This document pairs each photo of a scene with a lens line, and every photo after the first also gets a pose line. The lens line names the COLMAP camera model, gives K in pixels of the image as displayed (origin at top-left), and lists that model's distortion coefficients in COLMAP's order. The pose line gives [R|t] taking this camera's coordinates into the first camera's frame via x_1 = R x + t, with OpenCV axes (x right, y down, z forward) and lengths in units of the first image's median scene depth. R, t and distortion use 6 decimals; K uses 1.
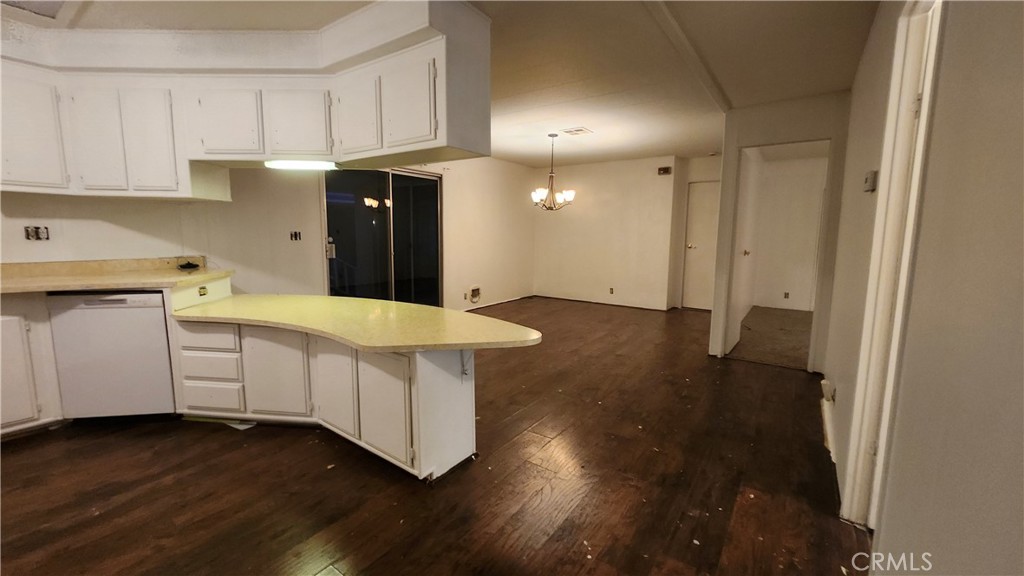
lens RADIAL K [[408.0, 0, 508.8], [0, 408.0, 282.8], [0, 0, 1]] dist [-0.001023, 0.000072]
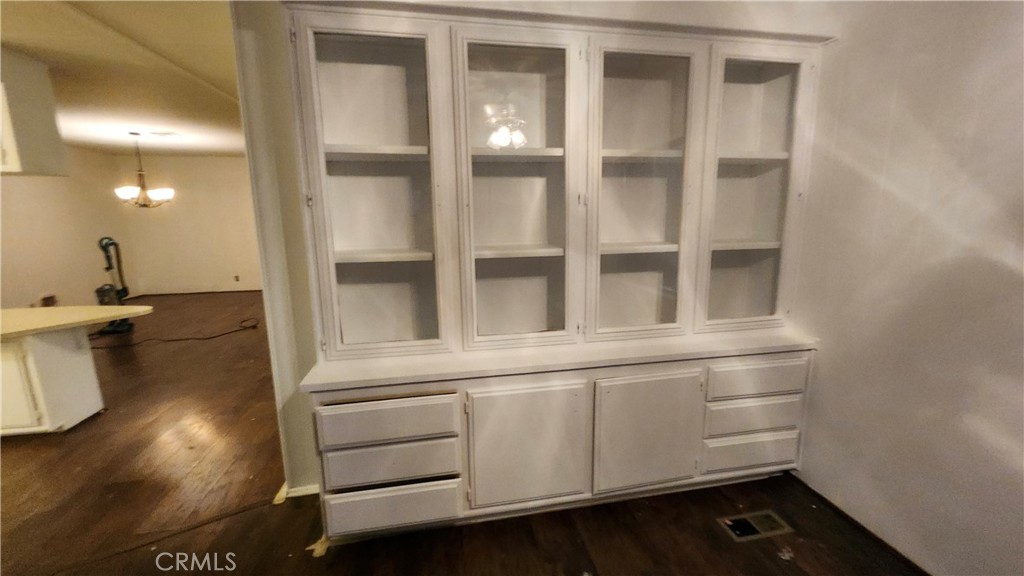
lens RADIAL K [[408.0, 0, 508.8], [0, 408.0, 282.8], [0, 0, 1]] dist [-0.001023, 0.000072]
pose [[0.687332, -0.141175, 0.712491, -0.056820], [0.112013, 0.989797, 0.088064, 0.047240], [-0.717654, 0.019279, 0.696133, -0.756833]]
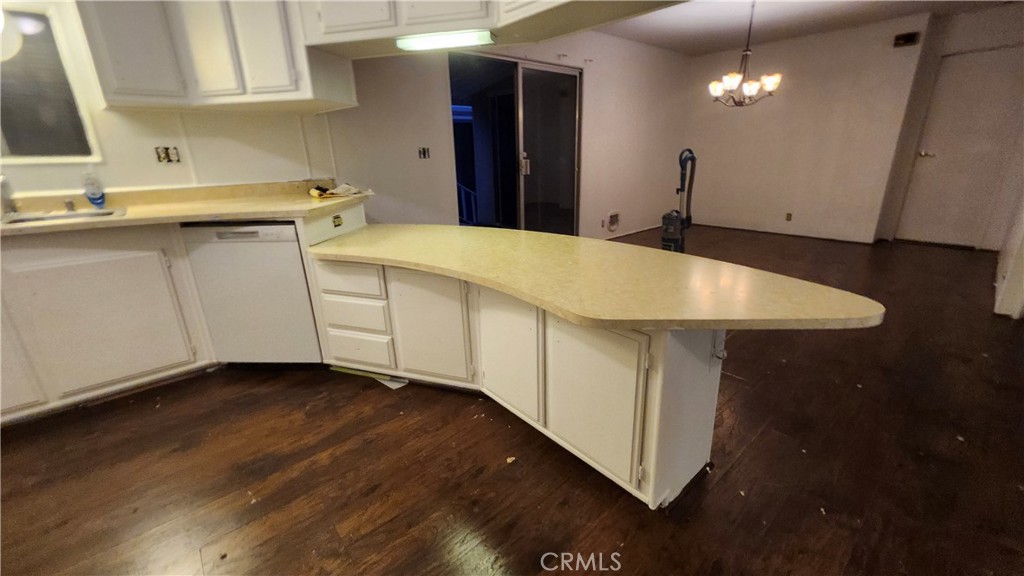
lens RADIAL K [[405.2, 0, 512.0], [0, 405.2, 288.0], [0, 0, 1]] dist [-0.000651, -0.000196]
pose [[0.974272, 0.038579, -0.222048, -0.241149], [0.005951, 0.980492, 0.196467, -0.006201], [0.225296, -0.192734, 0.955037, 0.298780]]
